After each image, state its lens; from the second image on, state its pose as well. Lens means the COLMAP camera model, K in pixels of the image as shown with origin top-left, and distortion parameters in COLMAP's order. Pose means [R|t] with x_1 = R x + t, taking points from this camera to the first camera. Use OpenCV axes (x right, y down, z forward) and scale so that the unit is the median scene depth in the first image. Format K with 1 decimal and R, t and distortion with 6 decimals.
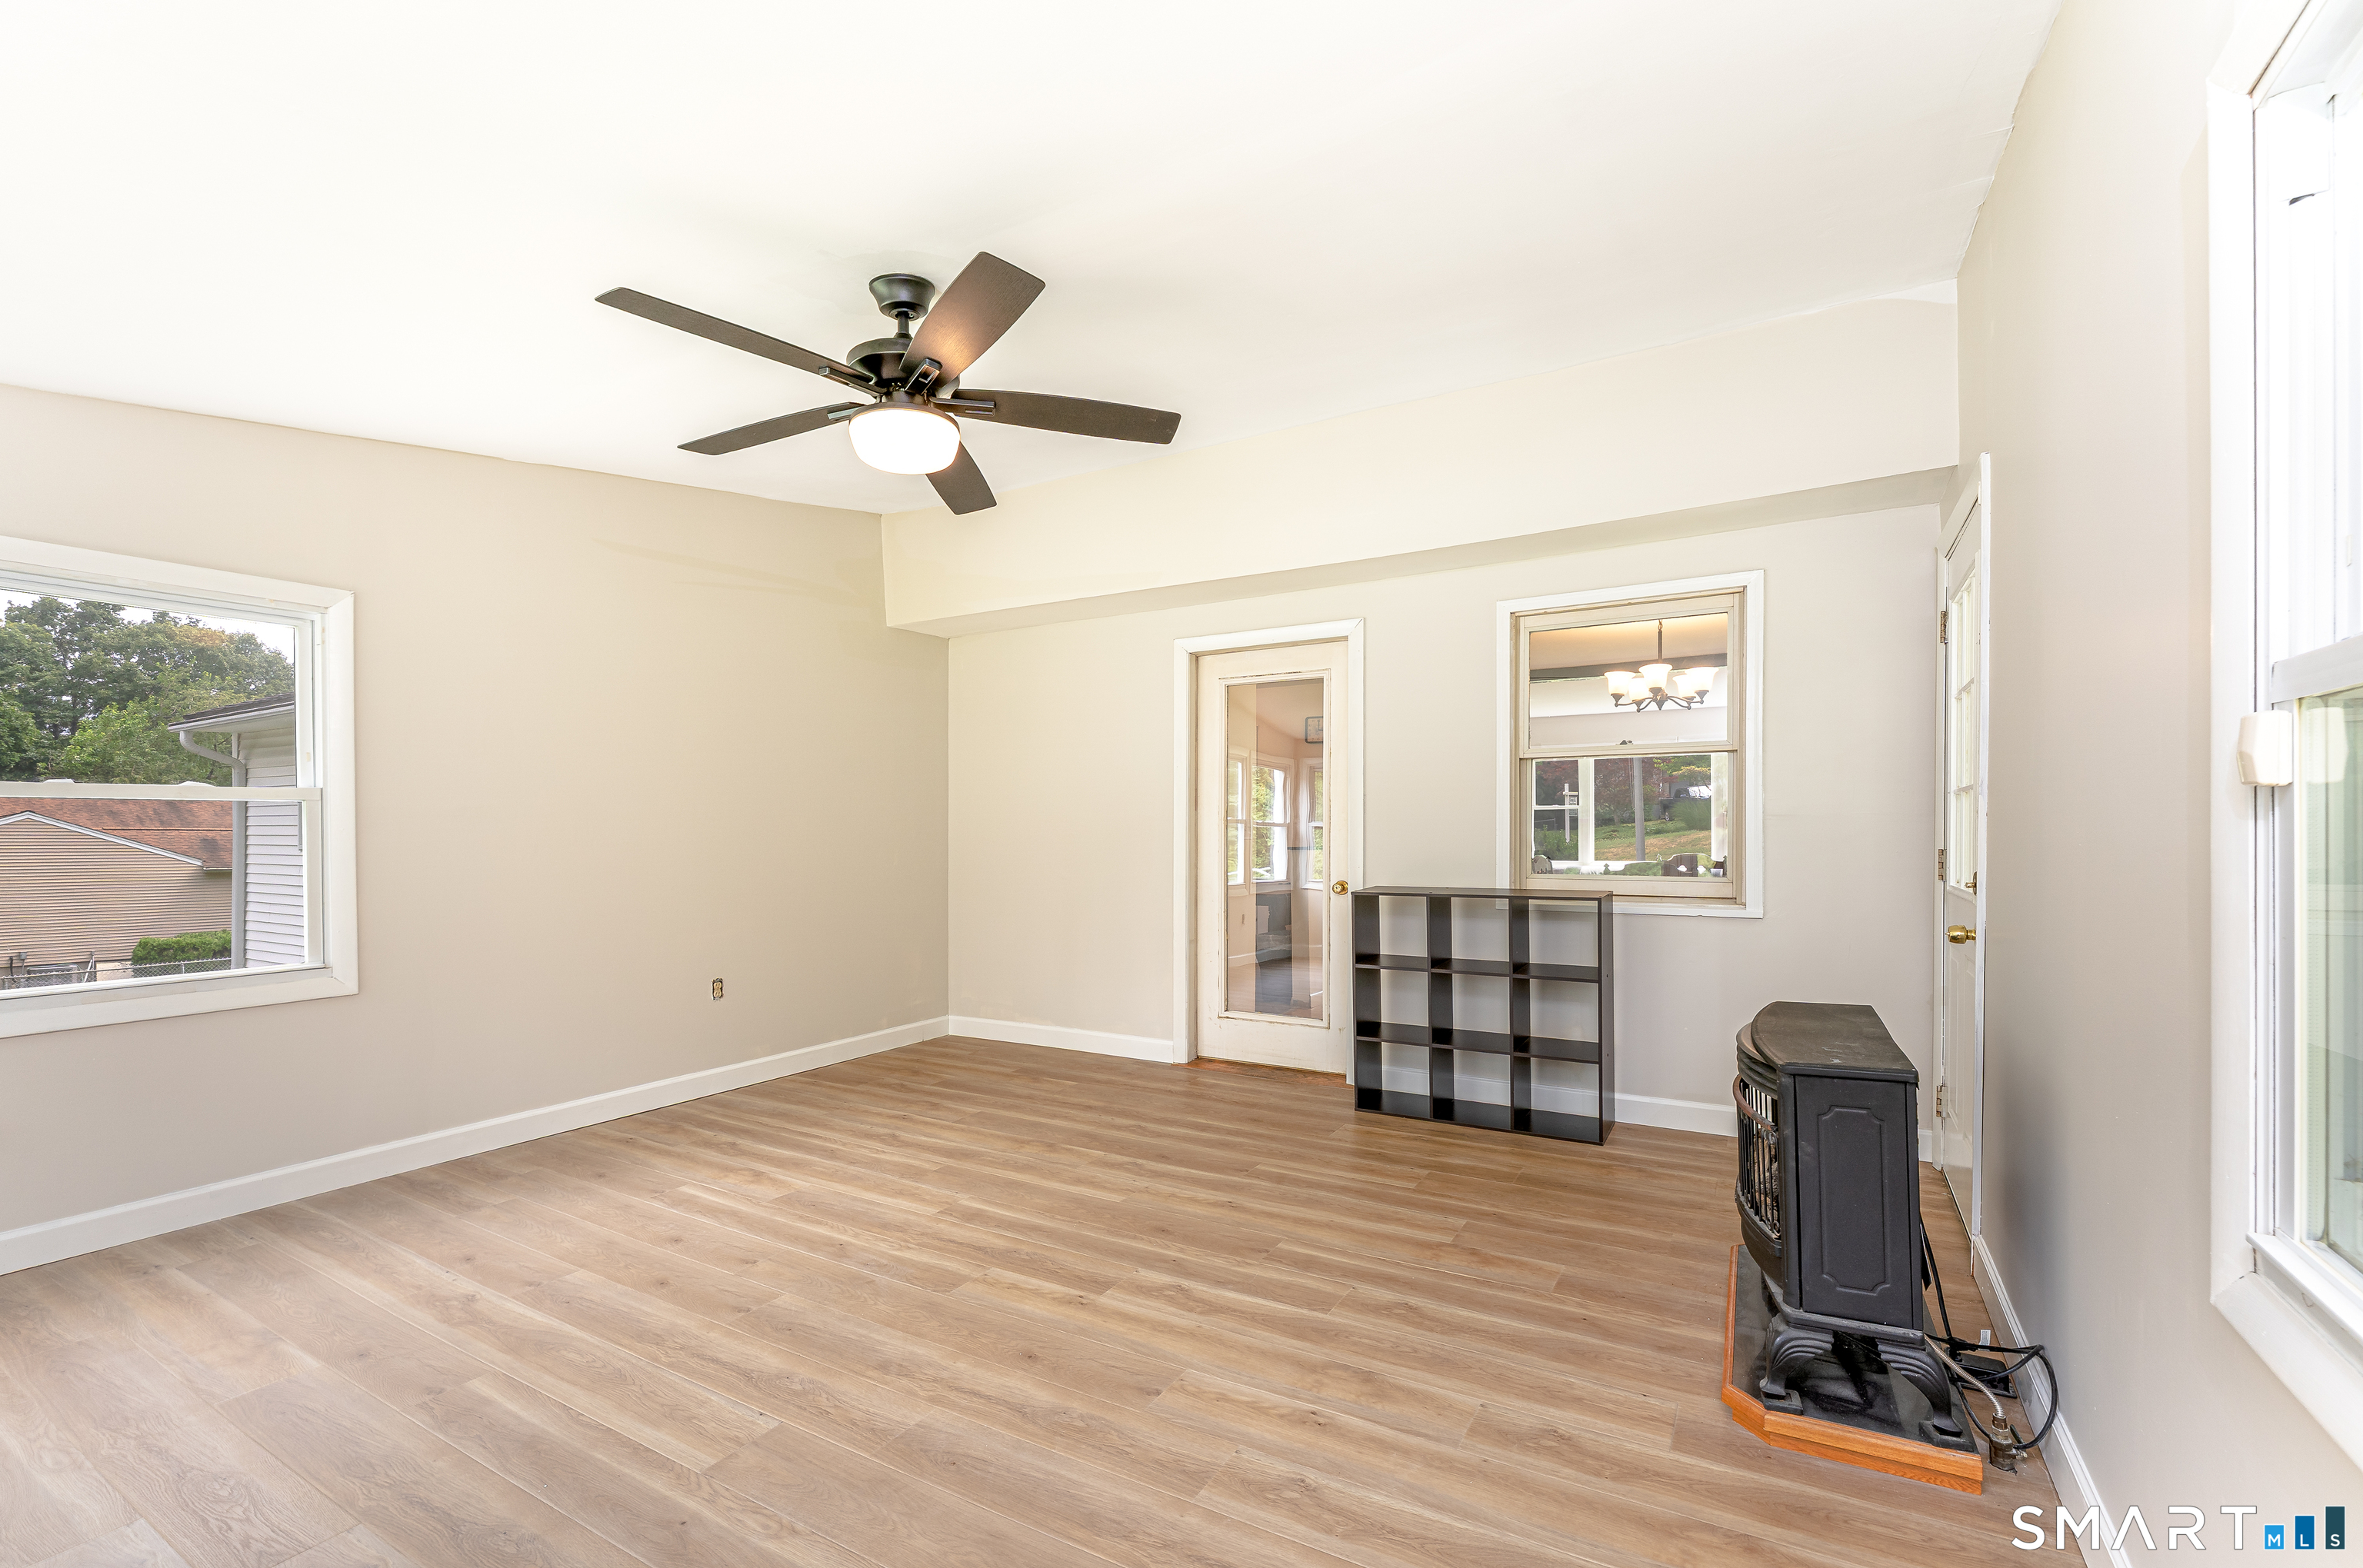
lens RADIAL K [[1012.4, 0, 1180.1], [0, 1012.4, 841.9], [0, 0, 1]] dist [0.001508, 0.000090]
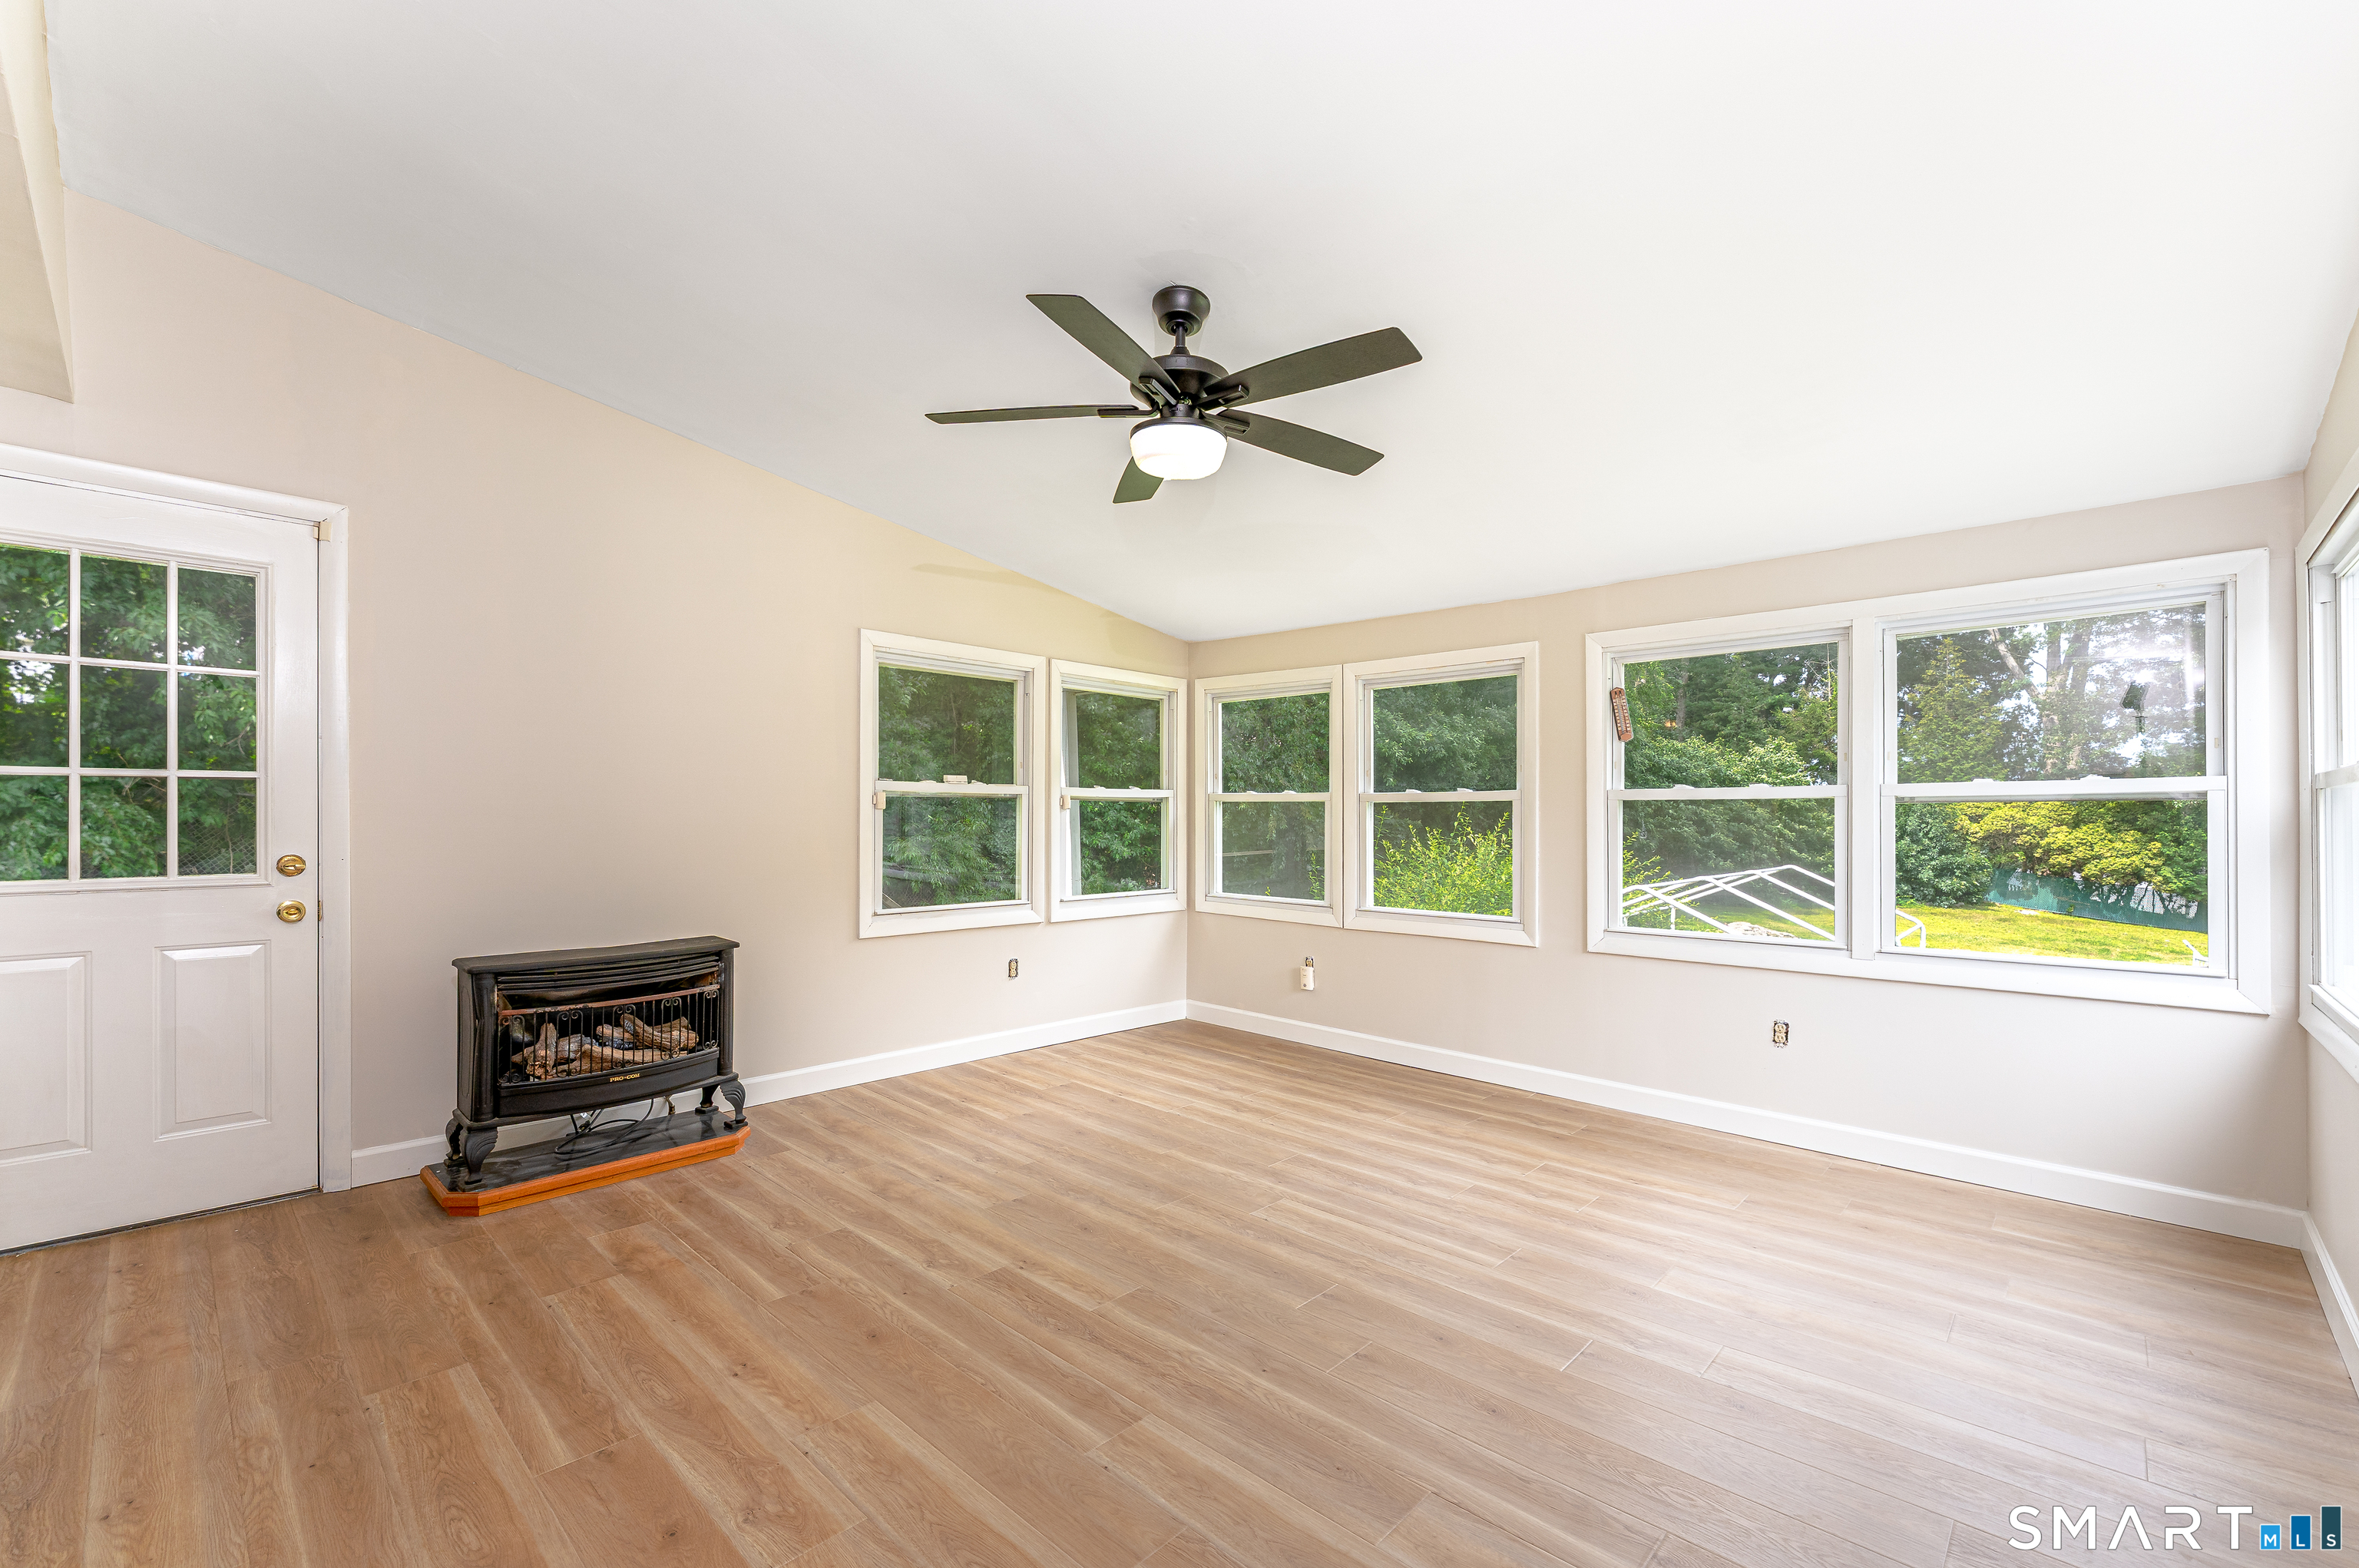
lens RADIAL K [[976.3, 0, 1181.9], [0, 976.3, 808.8], [0, 0, 1]] dist [-0.000014, -0.000002]
pose [[-0.973752, 0.000366, 0.227612, -0.475743], [0.000264, 1.000000, -0.000477, -0.039086], [-0.227612, -0.000404, -0.973752, 1.871483]]
